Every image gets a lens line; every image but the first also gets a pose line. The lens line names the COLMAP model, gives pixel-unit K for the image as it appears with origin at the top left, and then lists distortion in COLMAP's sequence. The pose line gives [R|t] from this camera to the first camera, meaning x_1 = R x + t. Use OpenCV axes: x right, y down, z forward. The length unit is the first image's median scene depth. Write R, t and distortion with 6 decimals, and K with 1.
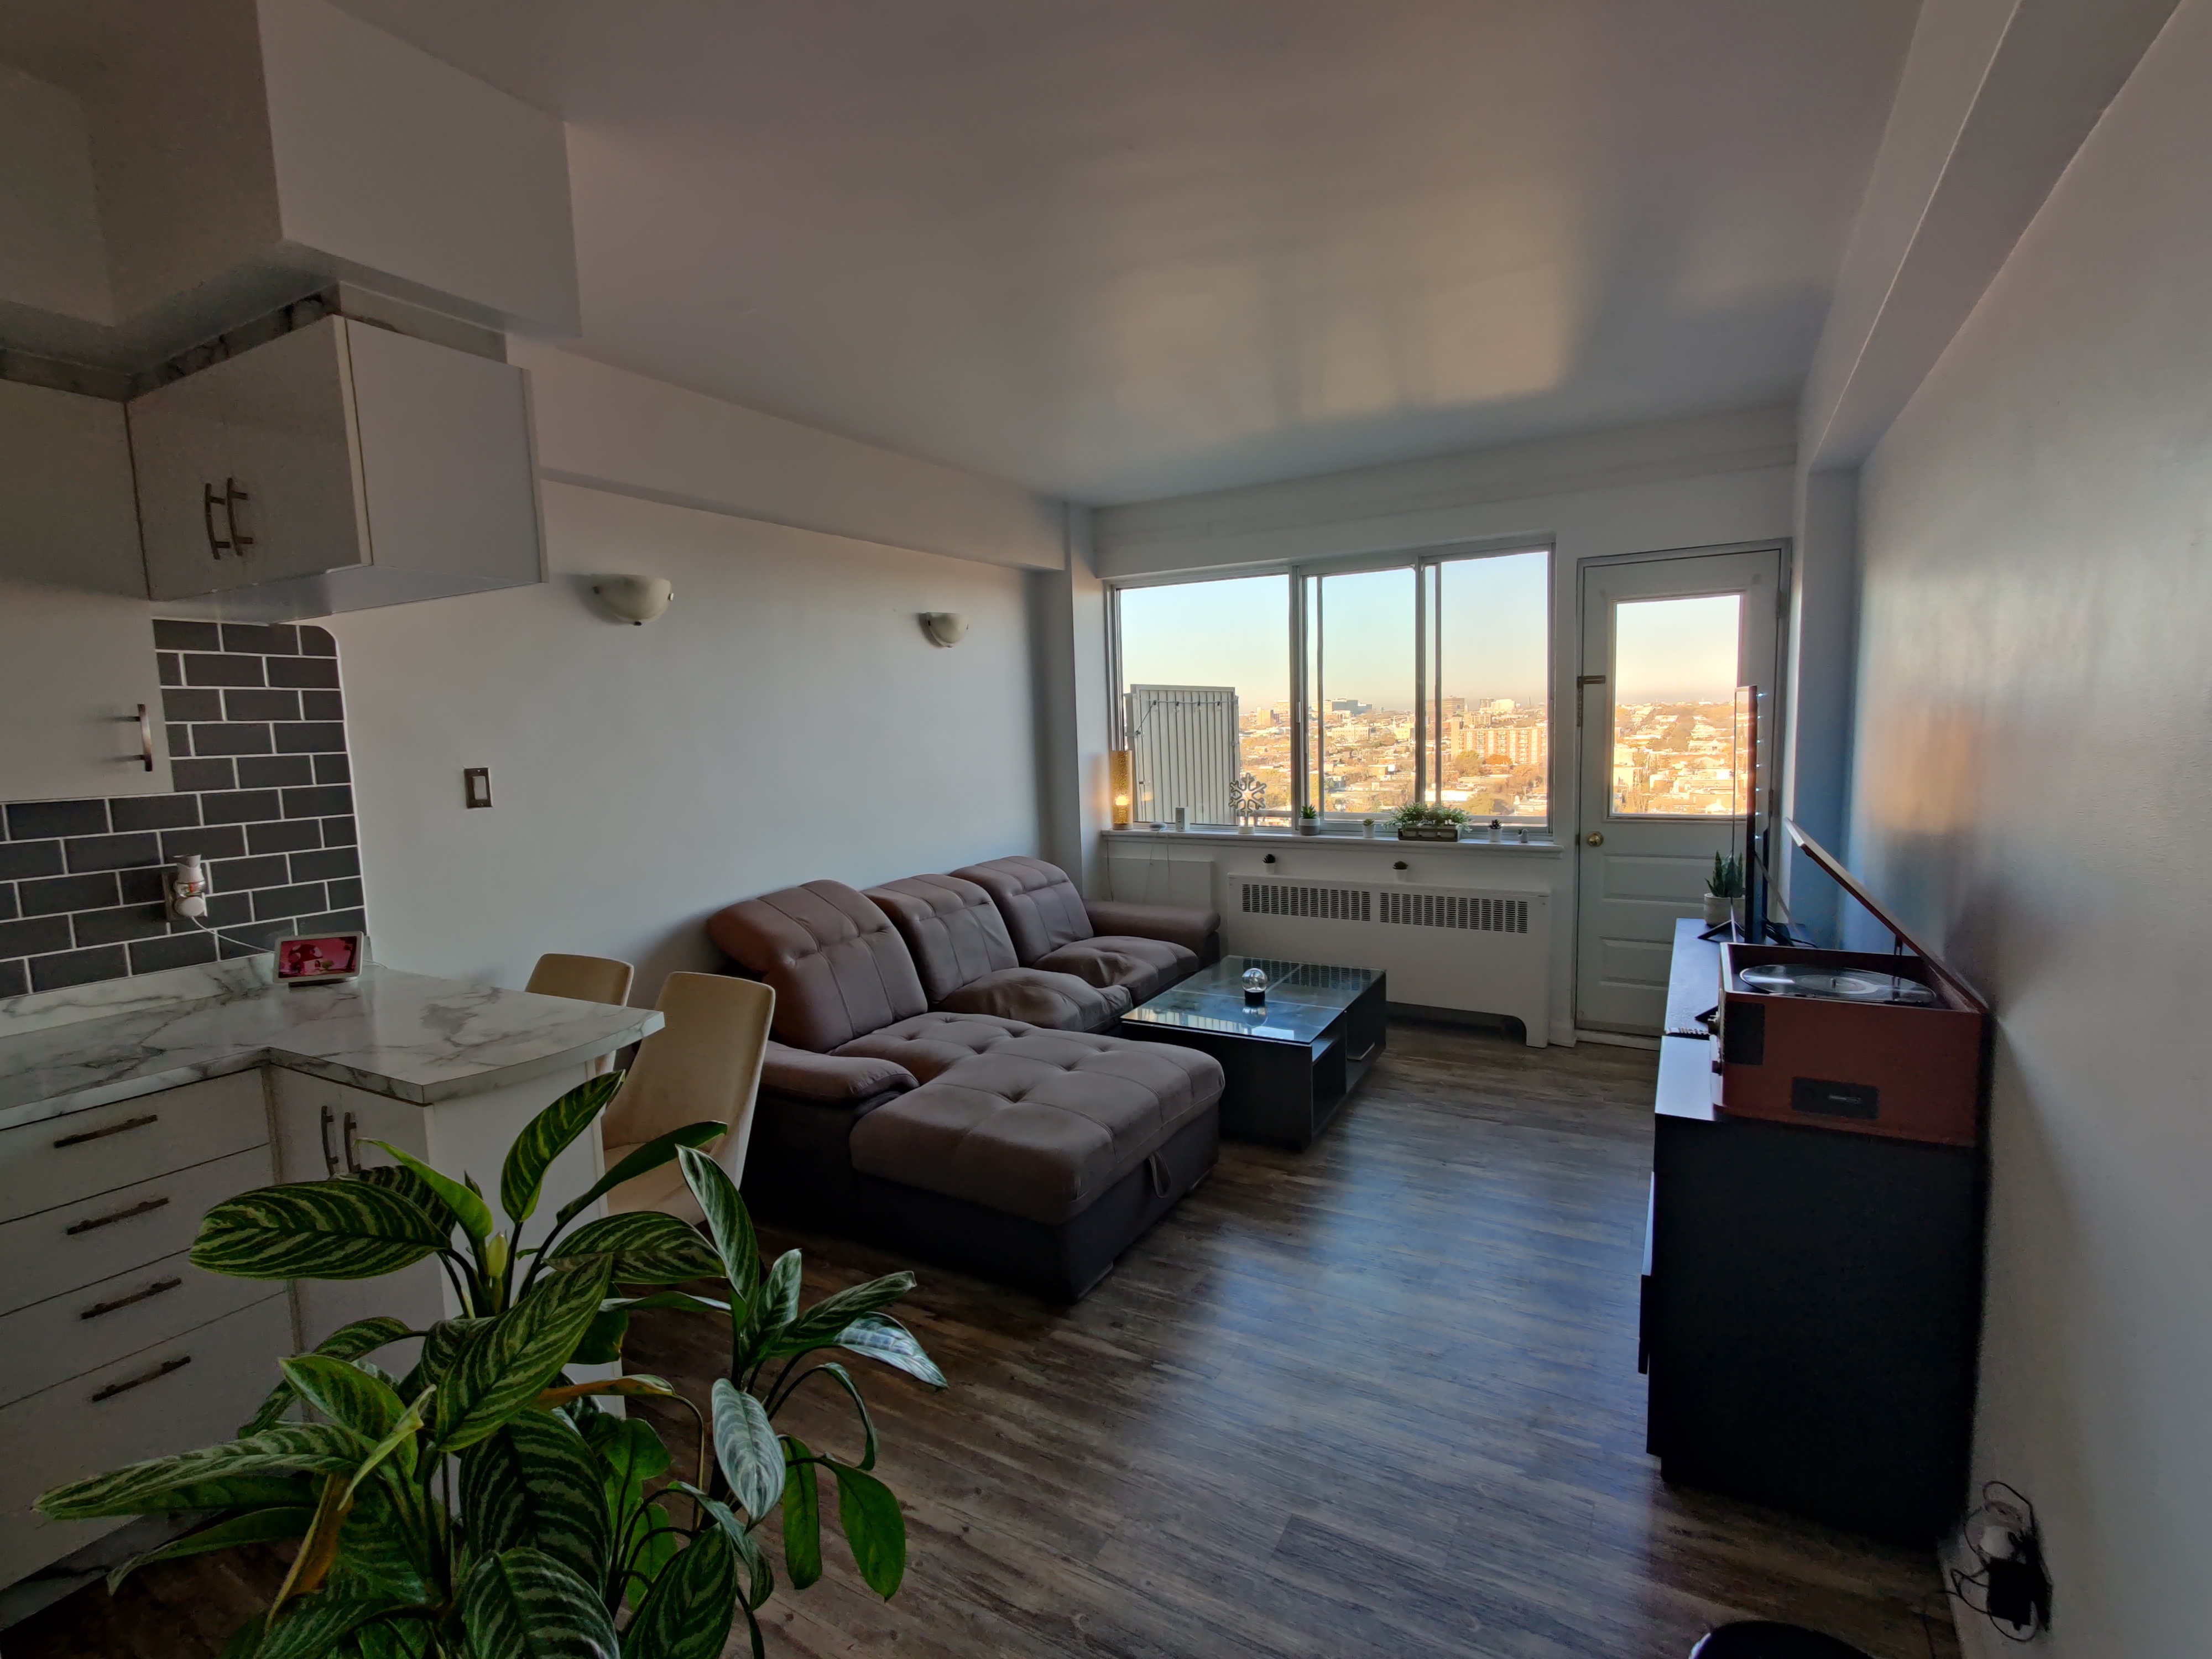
lens RADIAL K [[1024.4, 0, 1109.3], [0, 1024.4, 829.6], [0, 0, 1]] dist [0.000974, 0.000318]
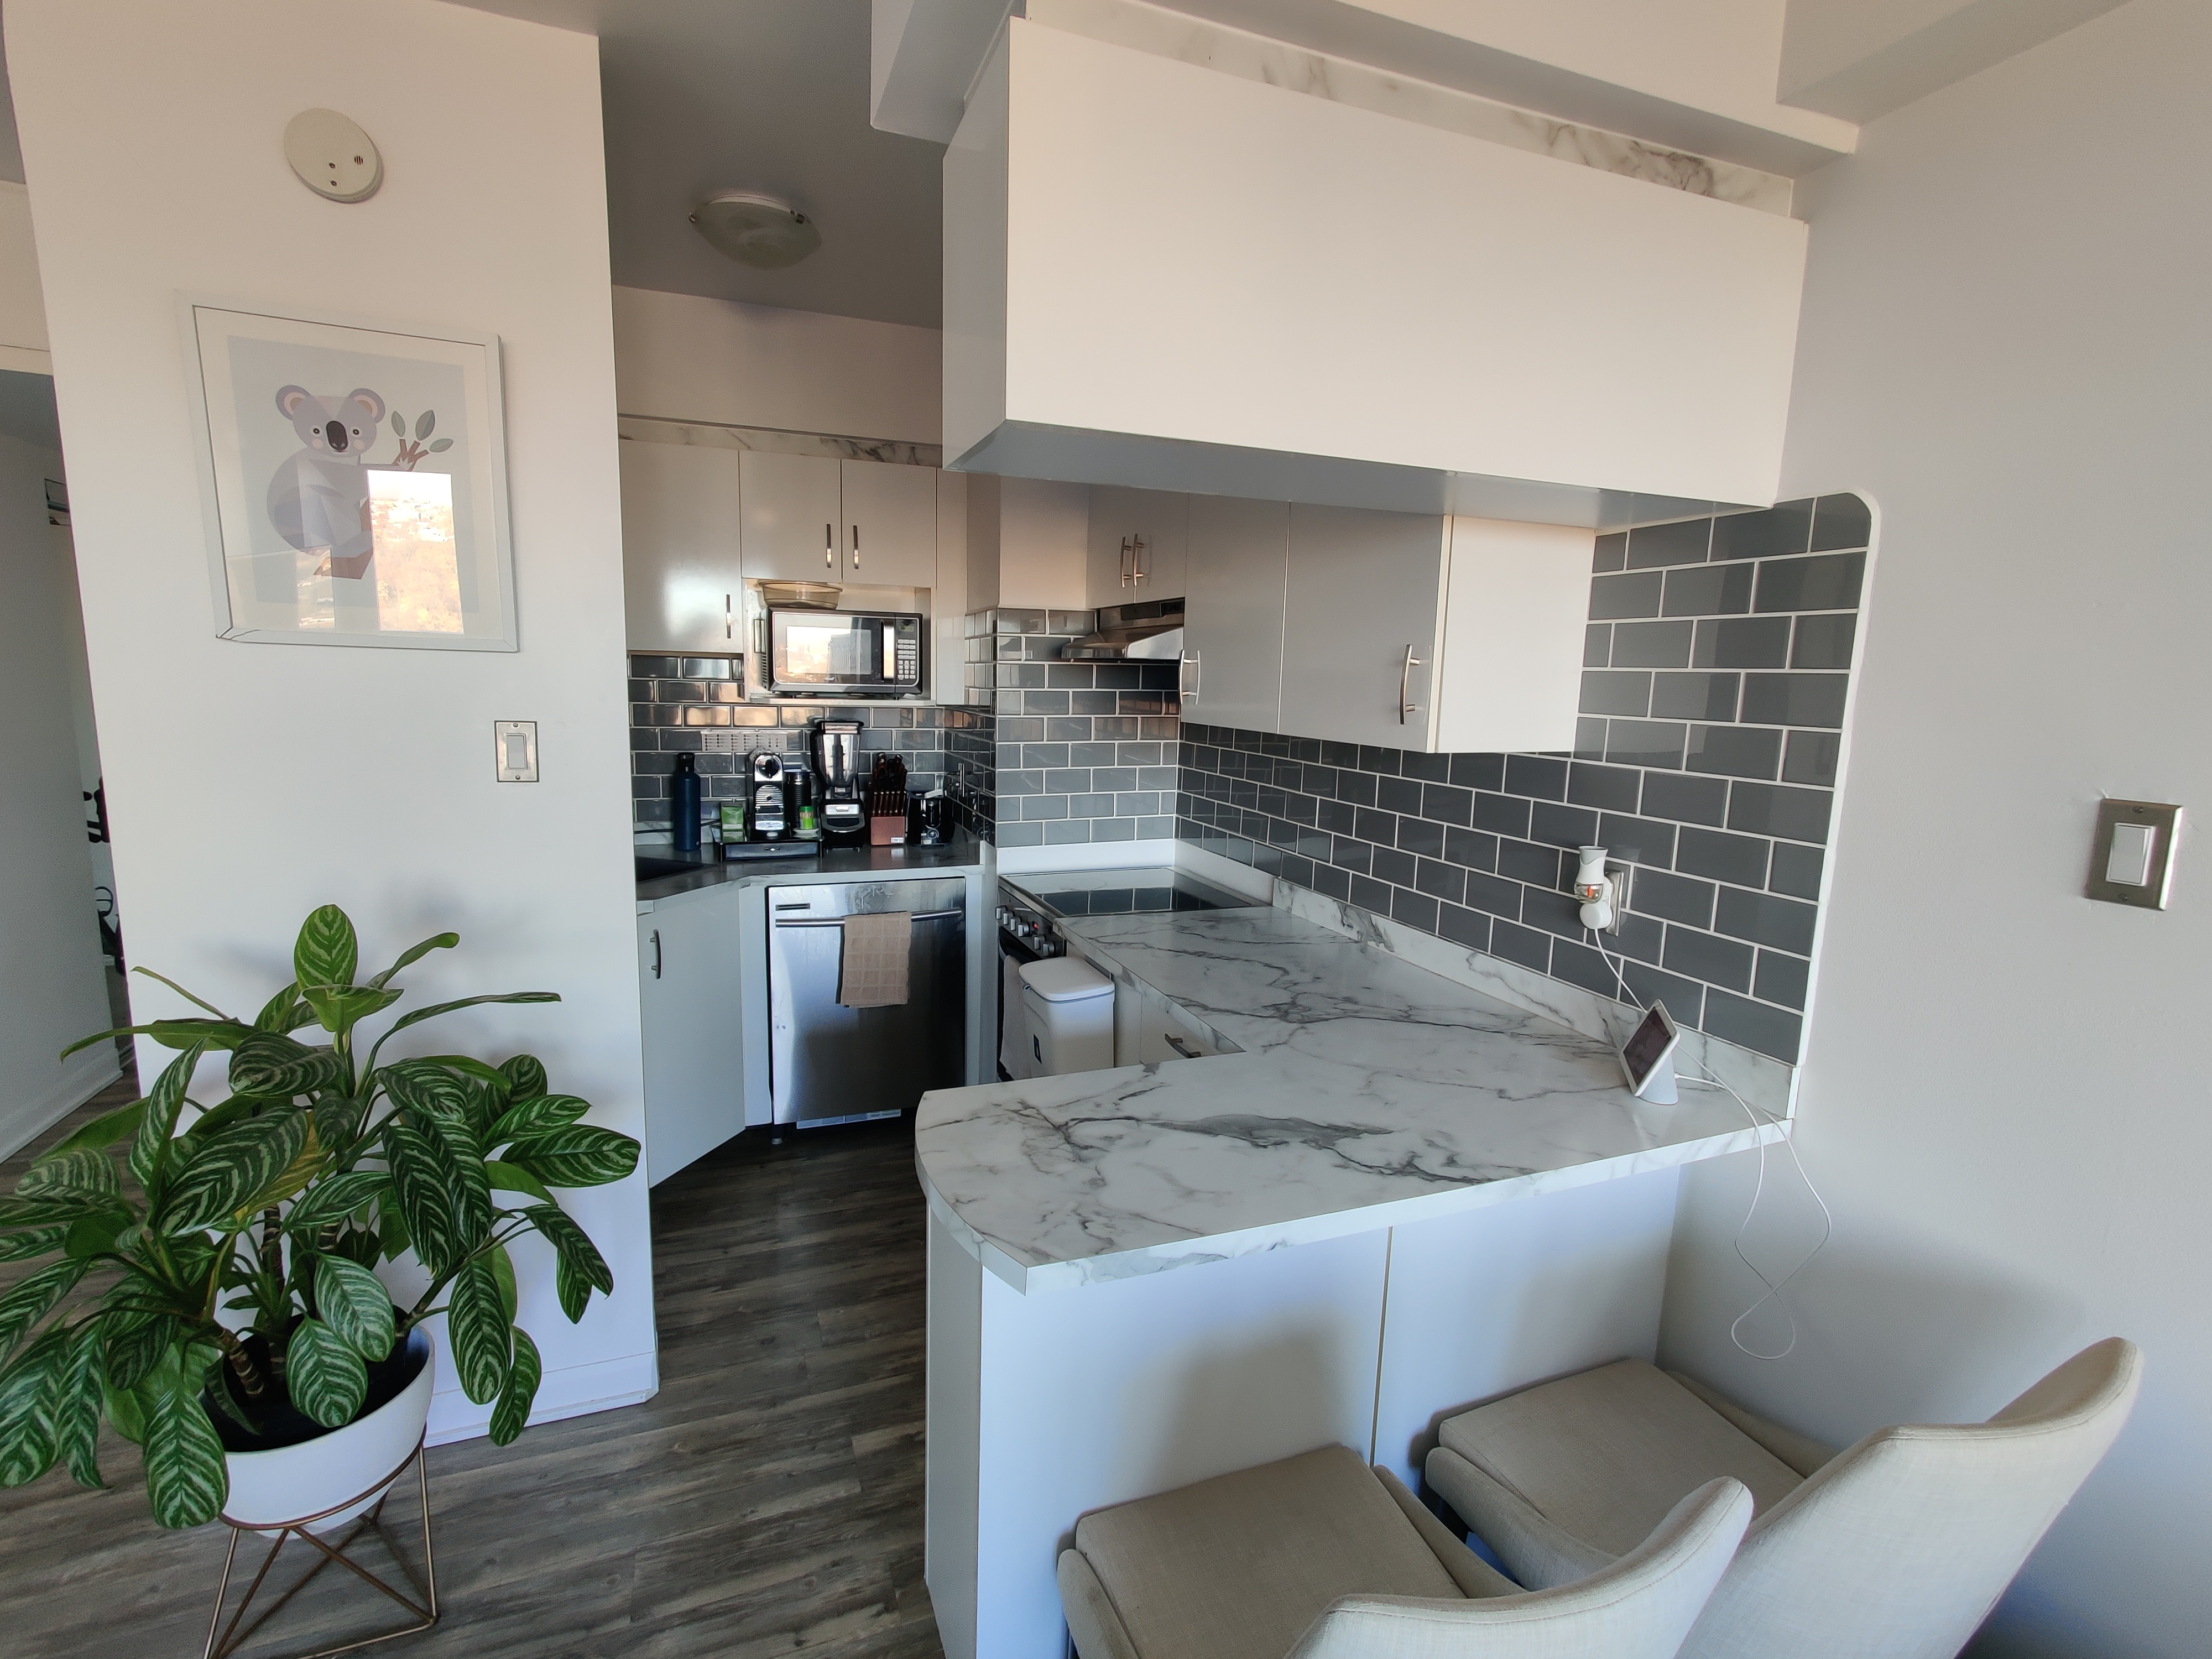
lens RADIAL K [[1024.4, 0, 1104.1], [0, 1024.4, 830.2], [0, 0, 1]] dist [0.000974, 0.000318]
pose [[-0.637224, 0.123968, -0.760643, -0.104561], [-0.091788, 0.967745, 0.234616, -0.125781], [0.765193, 0.219321, -0.605292, 1.143672]]
